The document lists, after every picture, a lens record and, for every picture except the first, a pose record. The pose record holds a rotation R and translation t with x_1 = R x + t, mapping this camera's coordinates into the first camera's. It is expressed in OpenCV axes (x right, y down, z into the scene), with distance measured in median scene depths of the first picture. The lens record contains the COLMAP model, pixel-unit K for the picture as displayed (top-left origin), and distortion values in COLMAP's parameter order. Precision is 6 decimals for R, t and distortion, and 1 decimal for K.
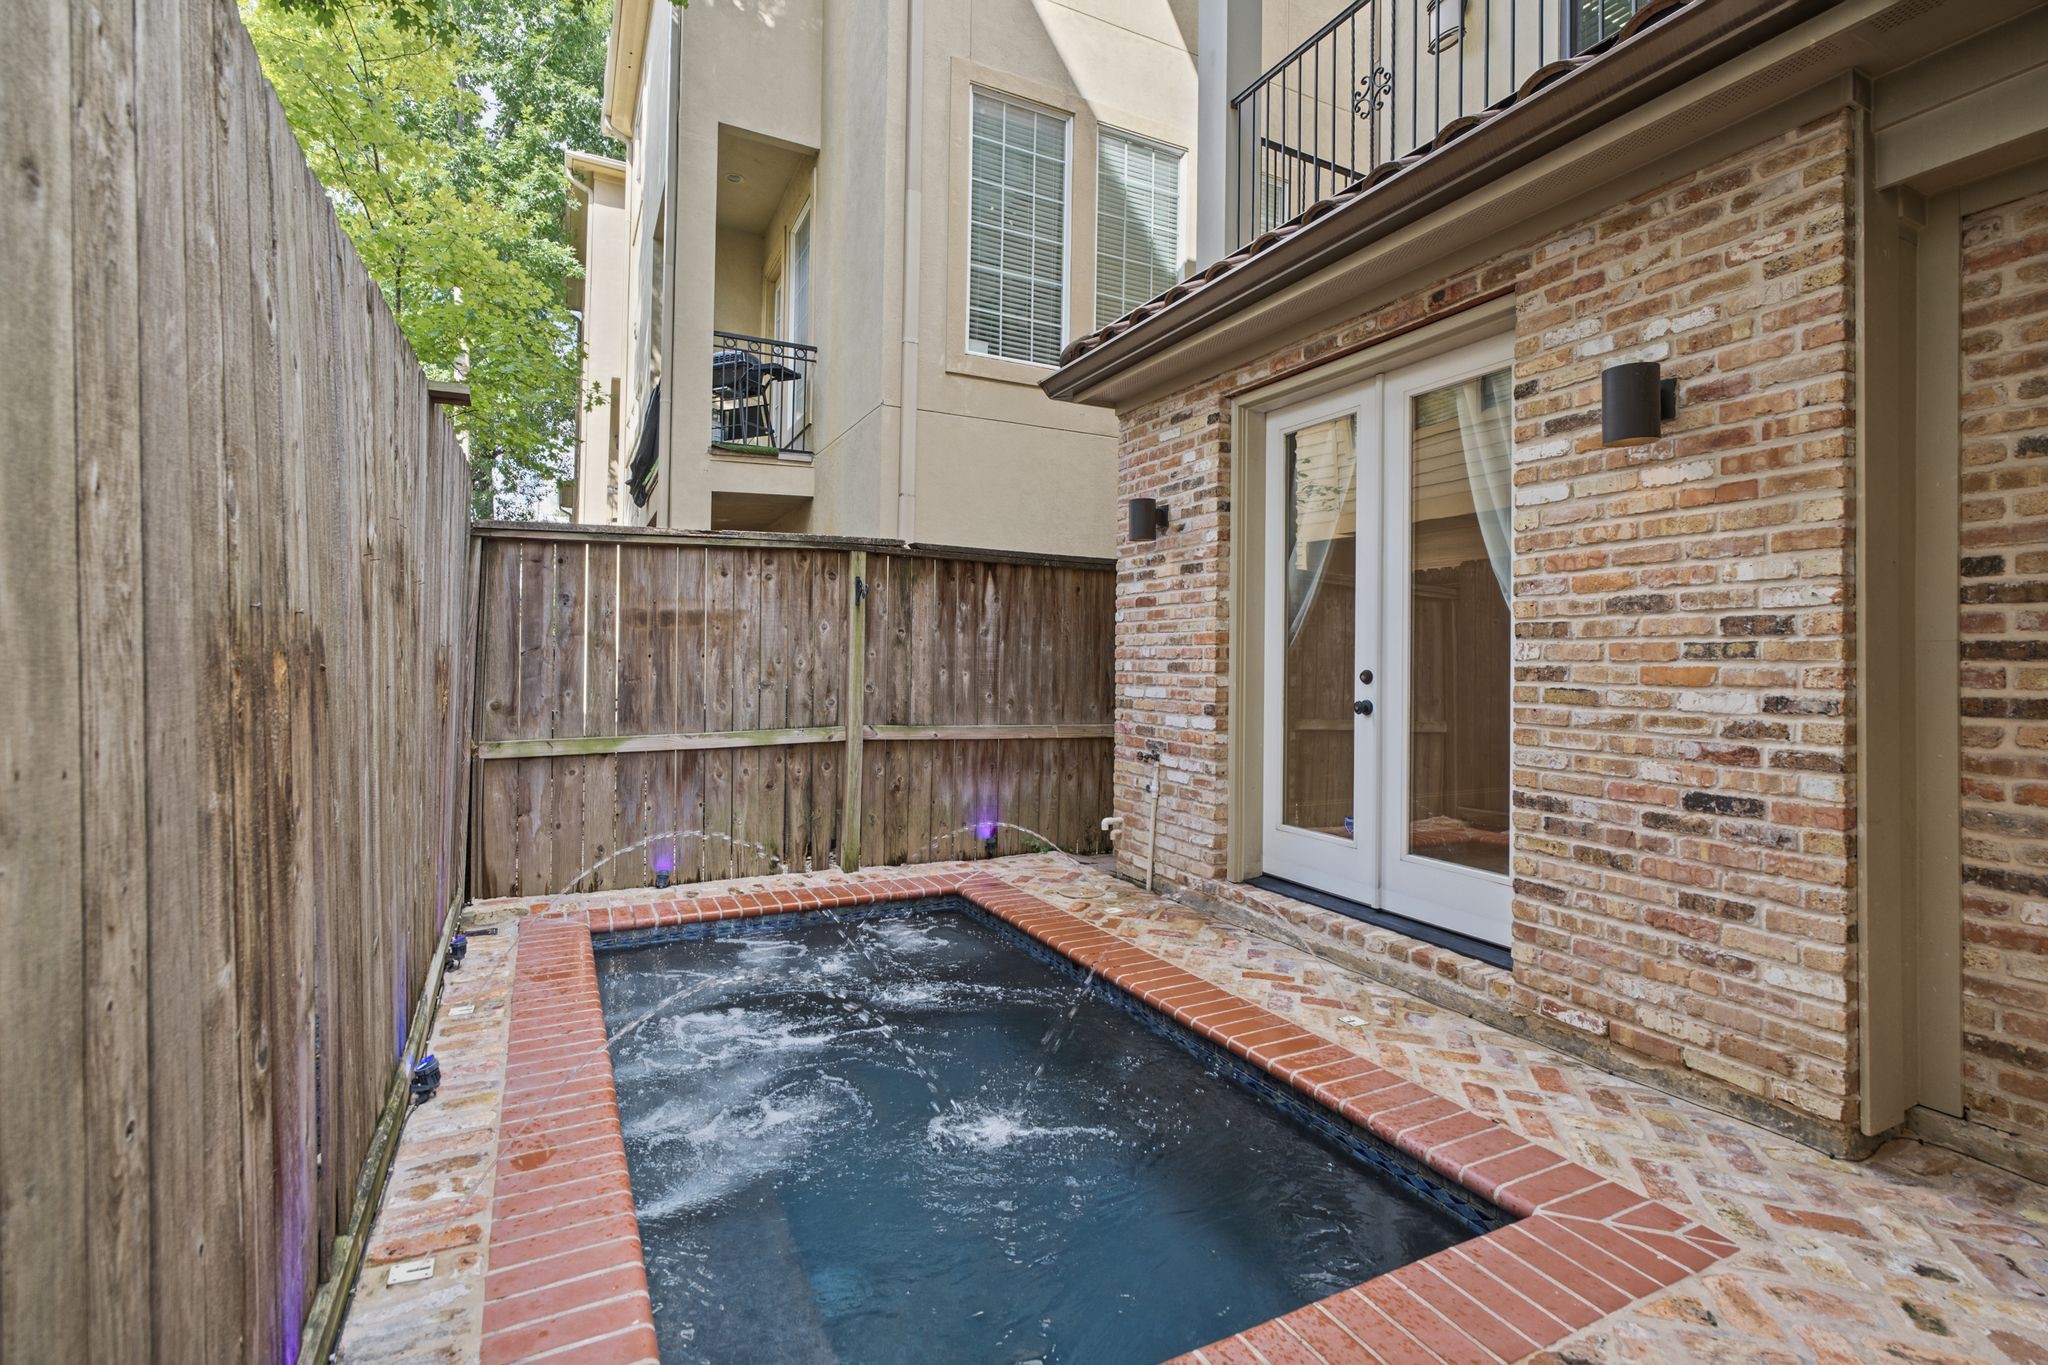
lens RADIAL K [[924.5, 0, 1010.3], [0, 924.5, 664.1], [0, 0, 1]] dist [-0.004939, 0.002586]
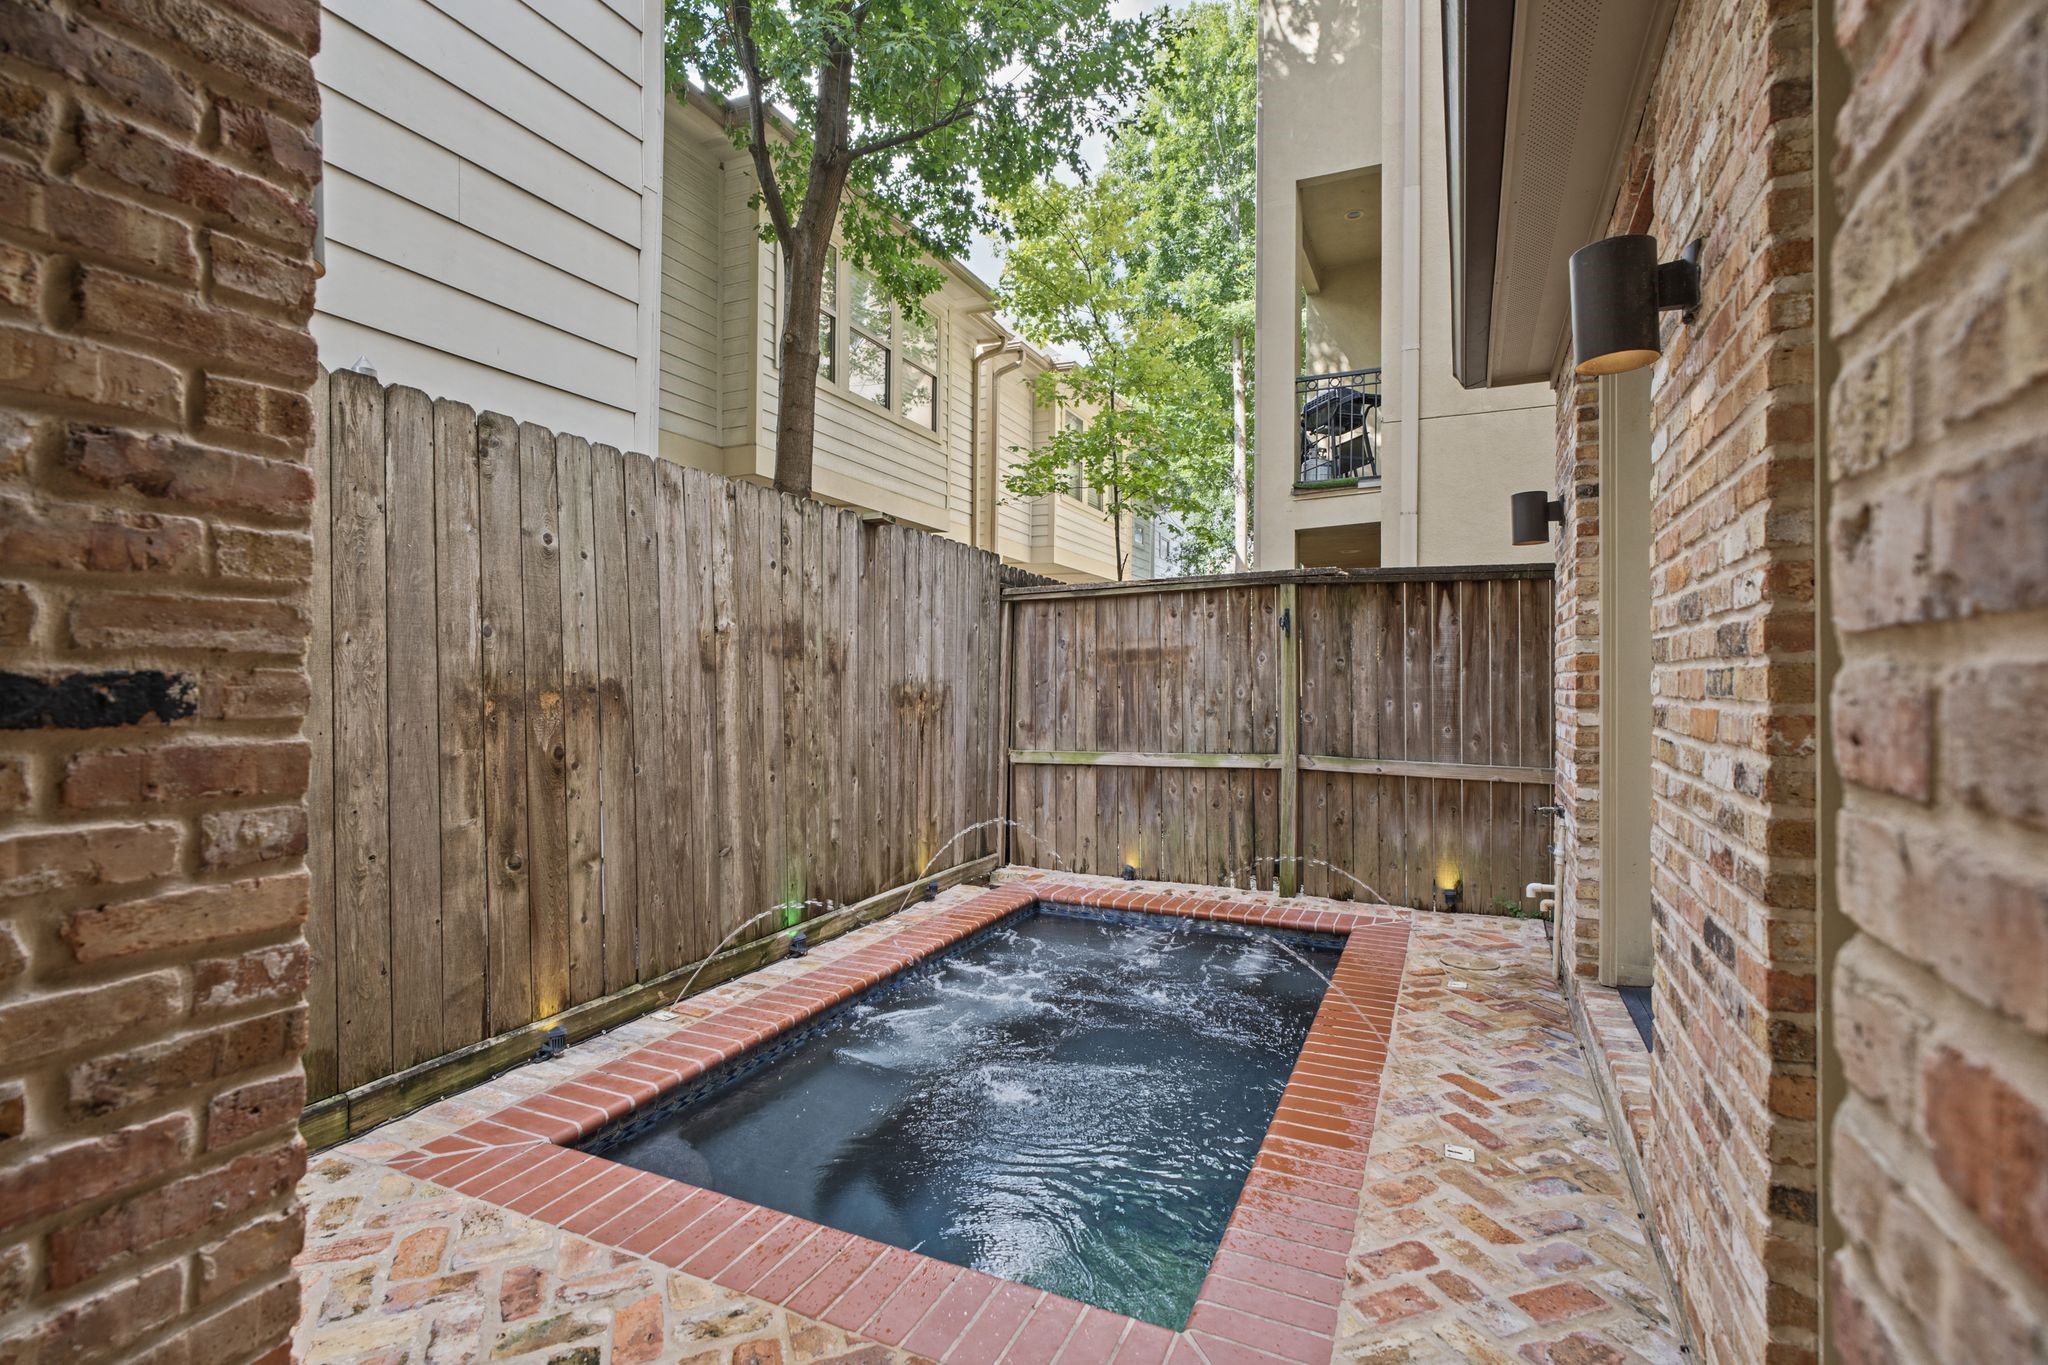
lens RADIAL K [[924.5, 0, 1025.1], [0, 924.5, 691.8], [0, 0, 1]] dist [-0.004939, 0.002586]
pose [[0.627973, 0.001578, -0.778234, 0.463096], [0.000248, 0.999997, 0.002228, -0.005034], [0.778235, -0.001592, 0.627971, 0.137109]]
